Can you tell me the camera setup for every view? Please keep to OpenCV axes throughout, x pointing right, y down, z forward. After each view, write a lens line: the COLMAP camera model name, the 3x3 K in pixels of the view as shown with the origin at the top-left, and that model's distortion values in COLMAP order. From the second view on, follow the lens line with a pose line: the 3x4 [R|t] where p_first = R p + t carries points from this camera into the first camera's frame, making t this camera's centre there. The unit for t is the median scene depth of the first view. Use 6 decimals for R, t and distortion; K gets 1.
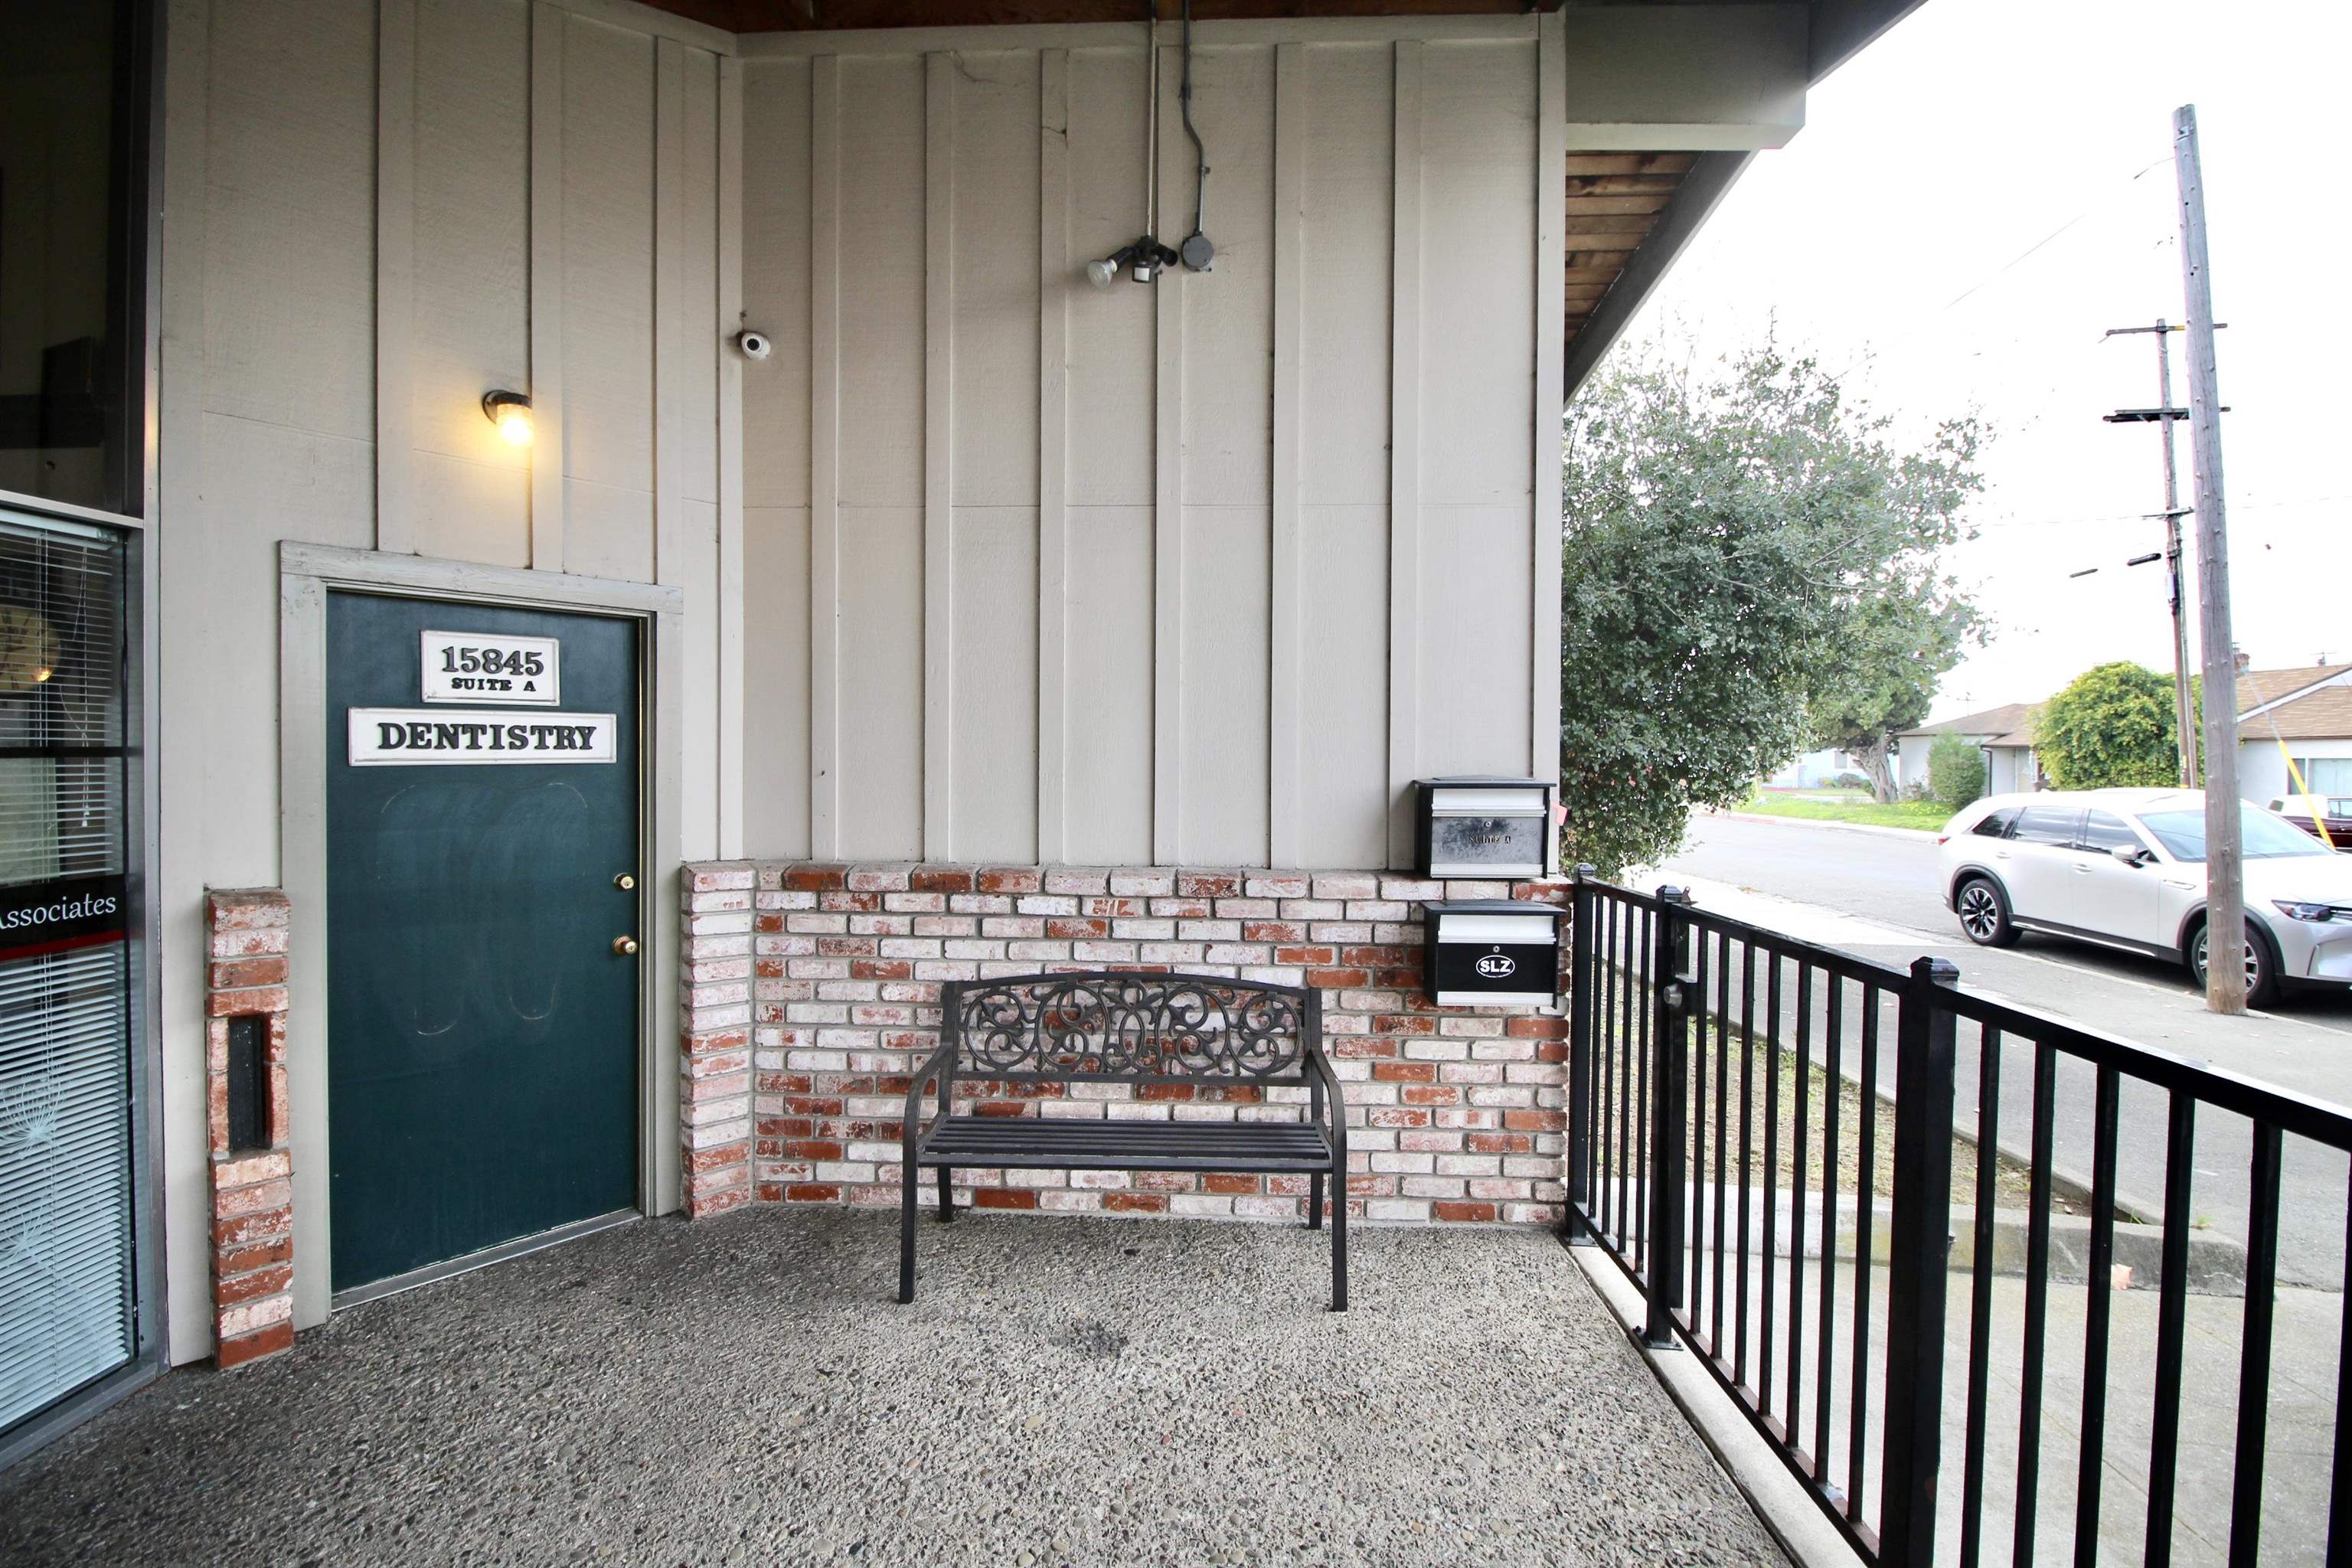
lens RADIAL K [[1133.3, 0, 1162.1], [0, 1133.3, 773.3], [0, 0, 1]] dist [0.002478, -0.015131]
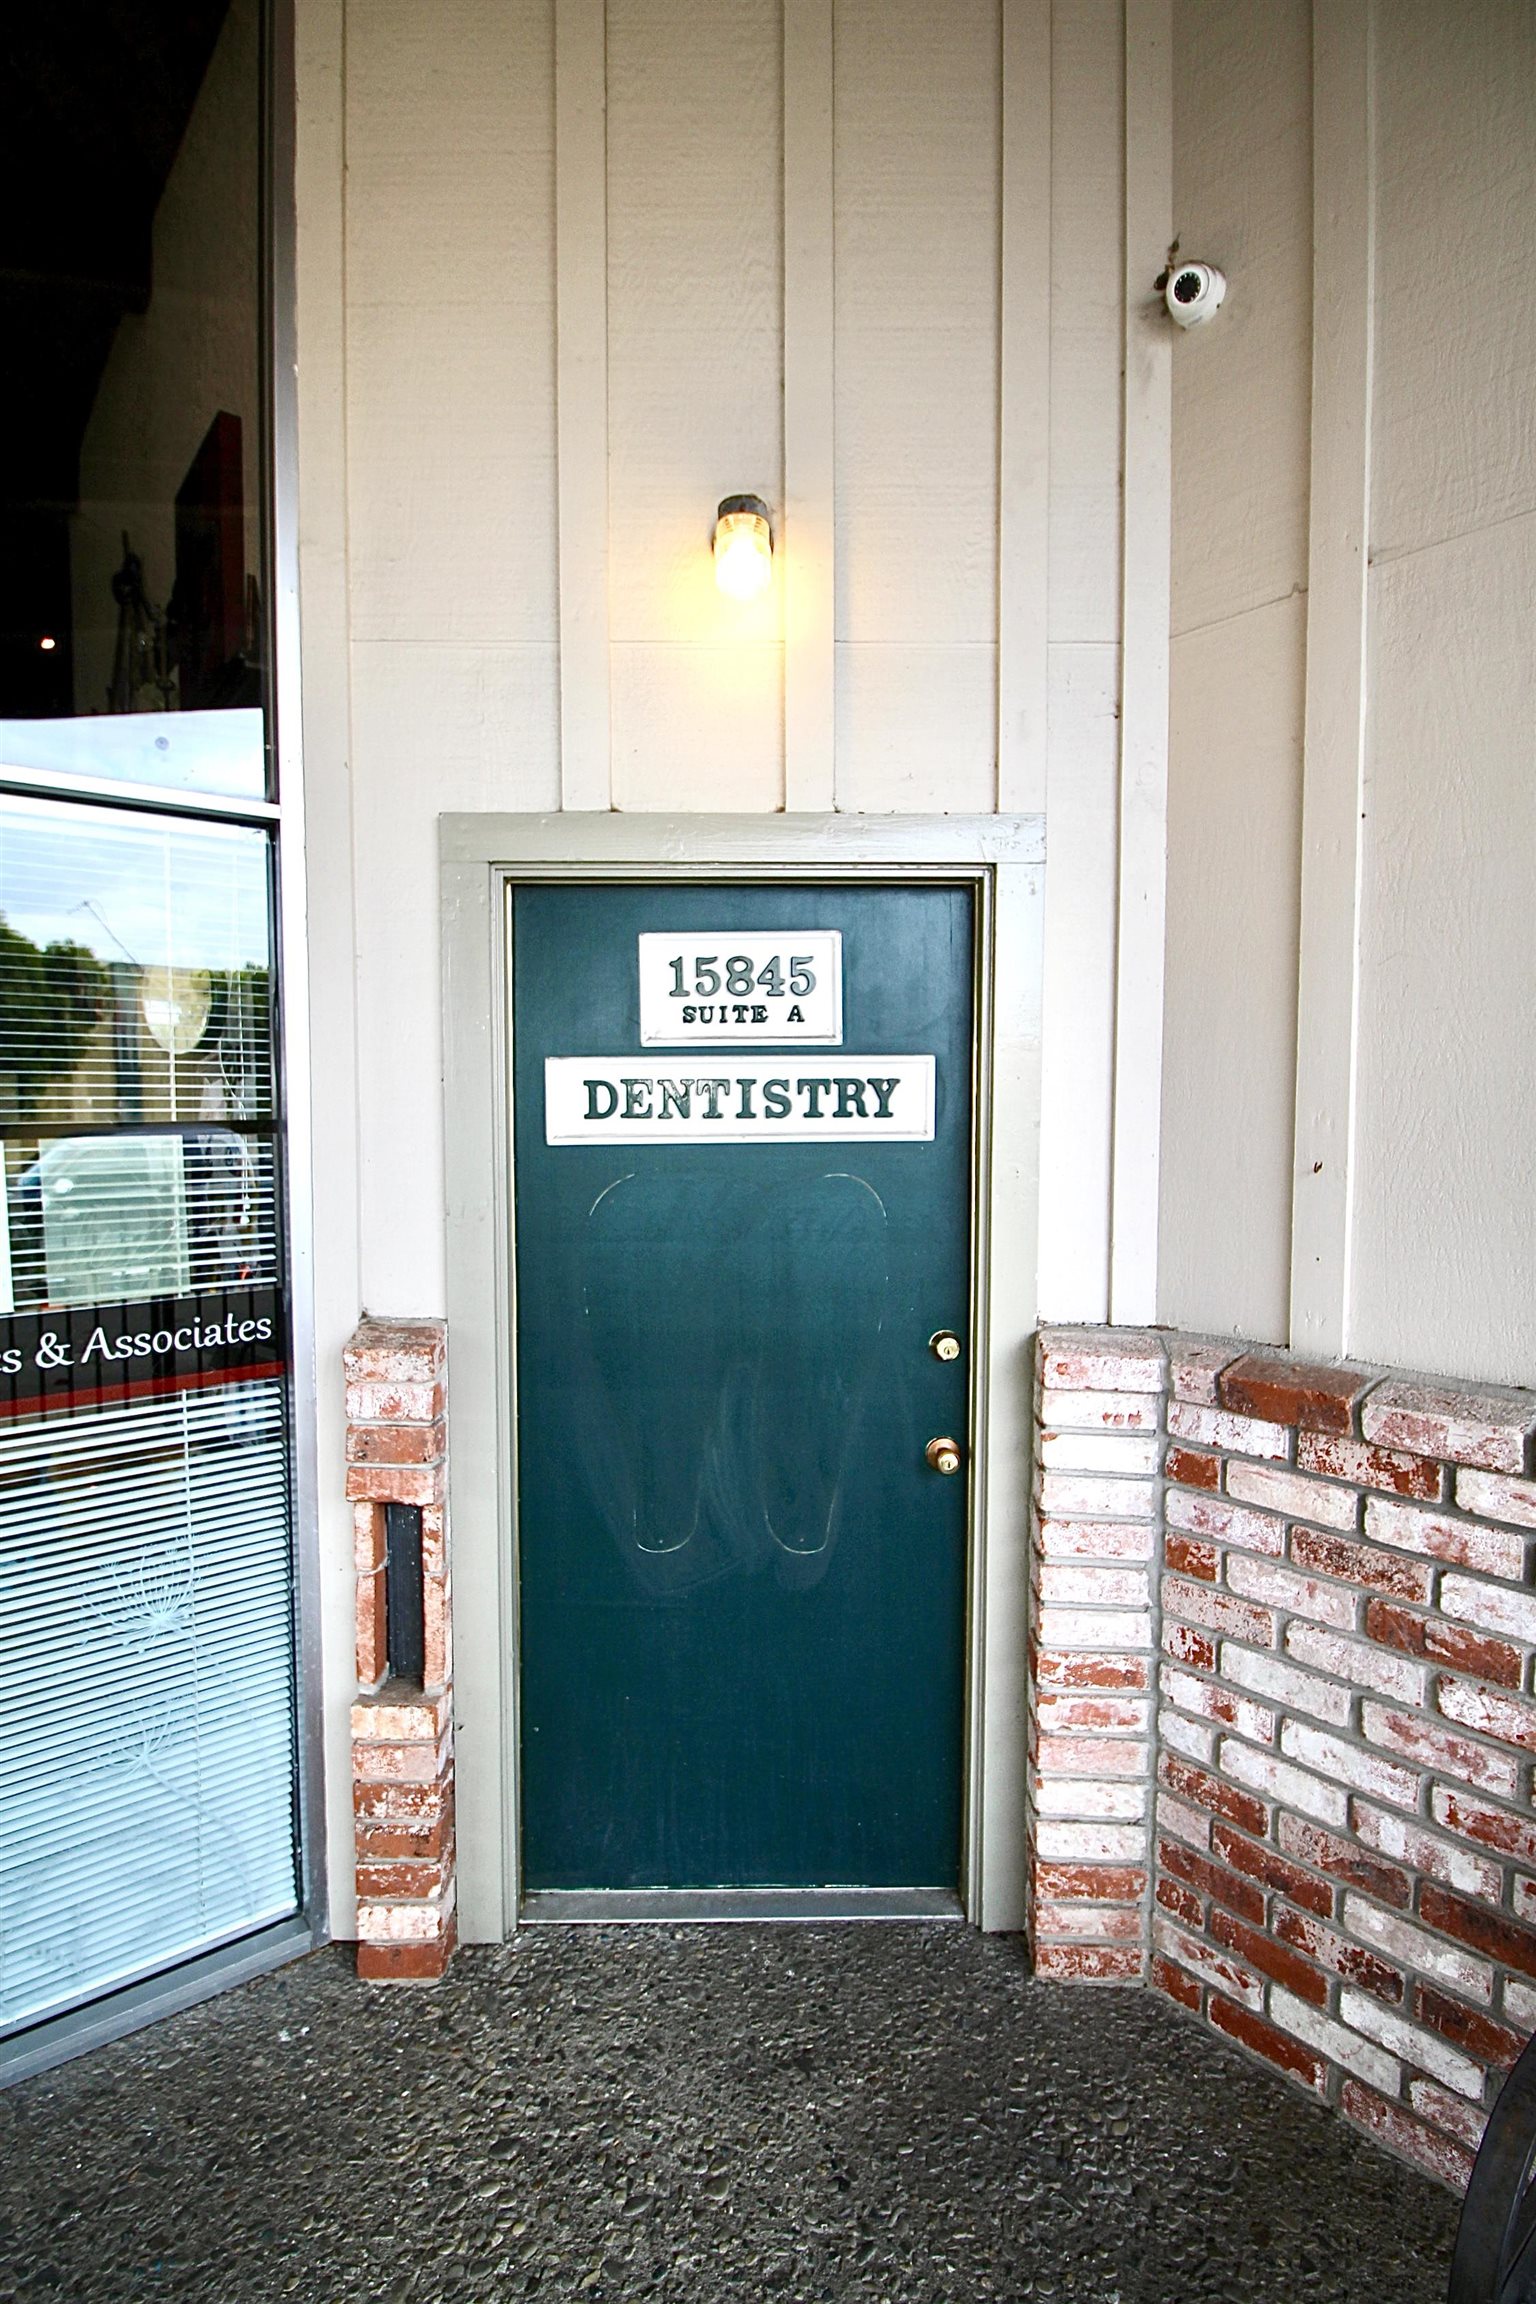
lens RADIAL K [[1110.2, 0, 752.9], [0, 1110.2, 1171.7], [0, 0, 1]] dist [0.002478, -0.015131]
pose [[0.663284, 0.037876, -0.747408, -0.122924], [-0.007830, 0.999015, 0.043678, -0.017893], [0.748327, -0.023119, 0.662927, 0.569720]]
